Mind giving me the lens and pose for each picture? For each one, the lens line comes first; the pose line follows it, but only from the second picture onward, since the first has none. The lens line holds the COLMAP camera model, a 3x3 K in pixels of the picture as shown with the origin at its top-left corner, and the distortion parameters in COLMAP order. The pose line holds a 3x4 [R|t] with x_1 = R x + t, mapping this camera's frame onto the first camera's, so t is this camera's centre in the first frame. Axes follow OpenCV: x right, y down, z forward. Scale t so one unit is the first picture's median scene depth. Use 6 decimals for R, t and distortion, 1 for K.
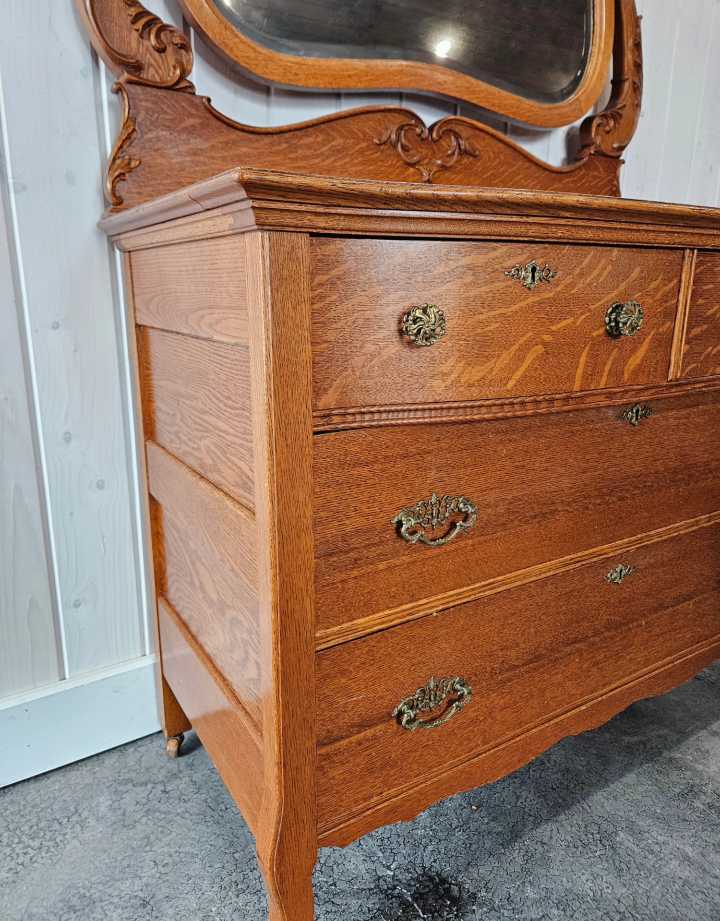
lens RADIAL K [[644.0, 0, 356.6], [0, 644.0, 448.5], [0, 0, 1]] dist [0.068974, -0.057162]
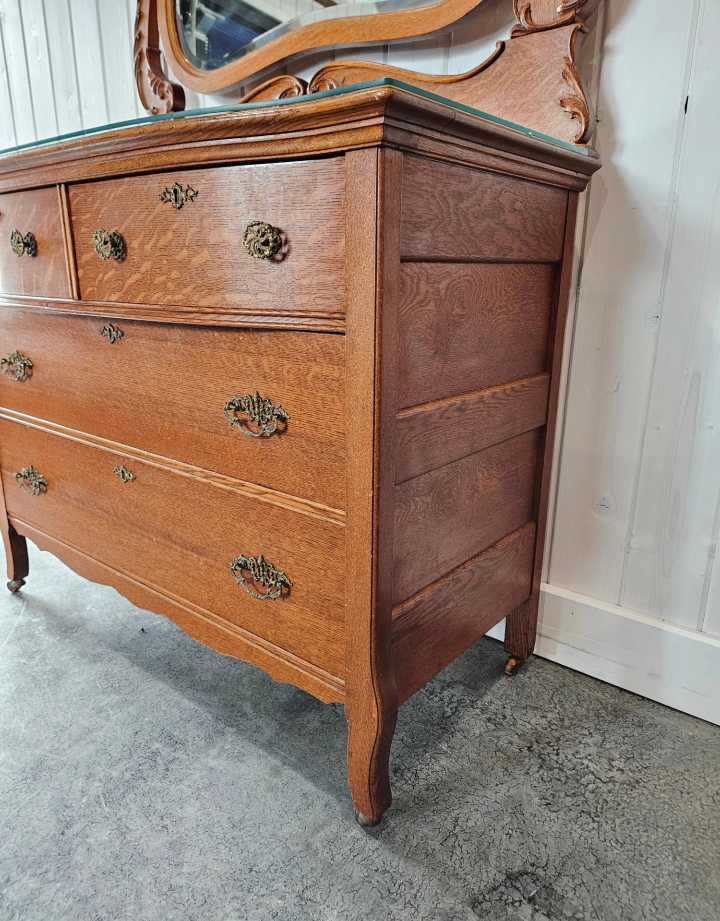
lens RADIAL K [[644.0, 0, 351.4], [0, 644.0, 460.8], [0, 0, 1]] dist [0.068974, -0.057162]
pose [[0.314764, 0.261154, -0.912536, 1.640592], [-0.236422, 0.952674, 0.191091, -0.154772], [0.919254, 0.155595, 0.361610, 0.980585]]
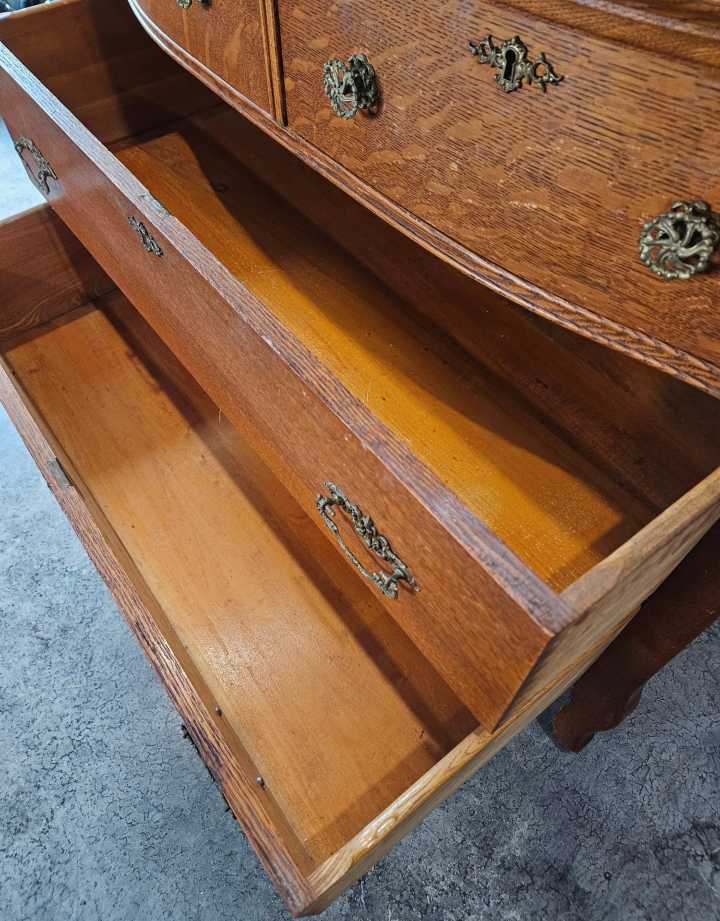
lens RADIAL K [[644.0, 0, 354.5], [0, 644.0, 457.7], [0, 0, 1]] dist [0.068974, -0.057162]
pose [[0.098233, 0.796401, -0.596738, 1.121234], [-0.243743, 0.600629, 0.761469, -0.416000], [0.964852, 0.070649, 0.253118, 0.839786]]
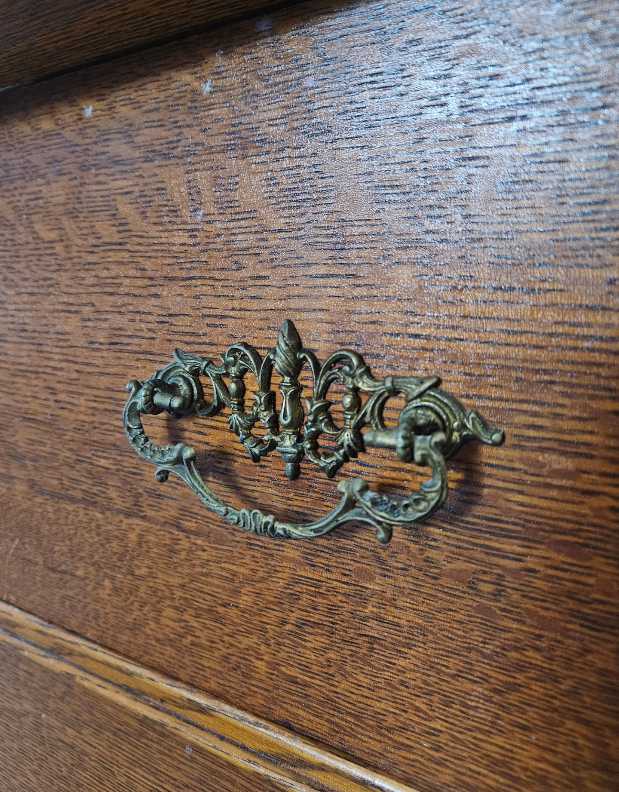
lens RADIAL K [[553.8, 0, 307.1], [0, 553.8, 397.7], [0, 0, 1]] dist [0.068974, -0.057162]
pose [[0.462951, 0.150468, -0.873519, 0.886039], [-0.213343, 0.975431, 0.054954, -0.029143], [0.860326, 0.160918, 0.483678, 1.100248]]
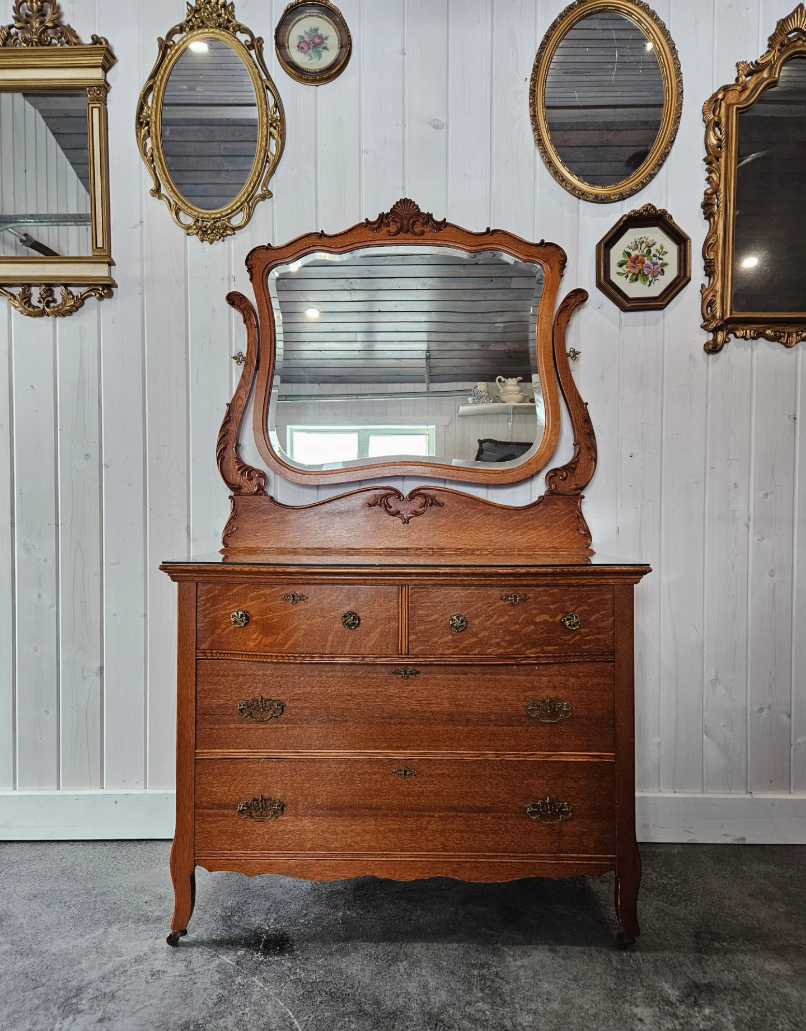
lens RADIAL K [[720.9, 0, 399.6], [0, 720.9, 520.5], [0, 0, 1]] dist [0.068974, -0.057162]
pose [[0.841556, -0.000098, -0.540170, 1.419166], [-0.130791, 0.970207, -0.203942, -0.049837], [0.524097, 0.242278, 0.816470, -0.668919]]
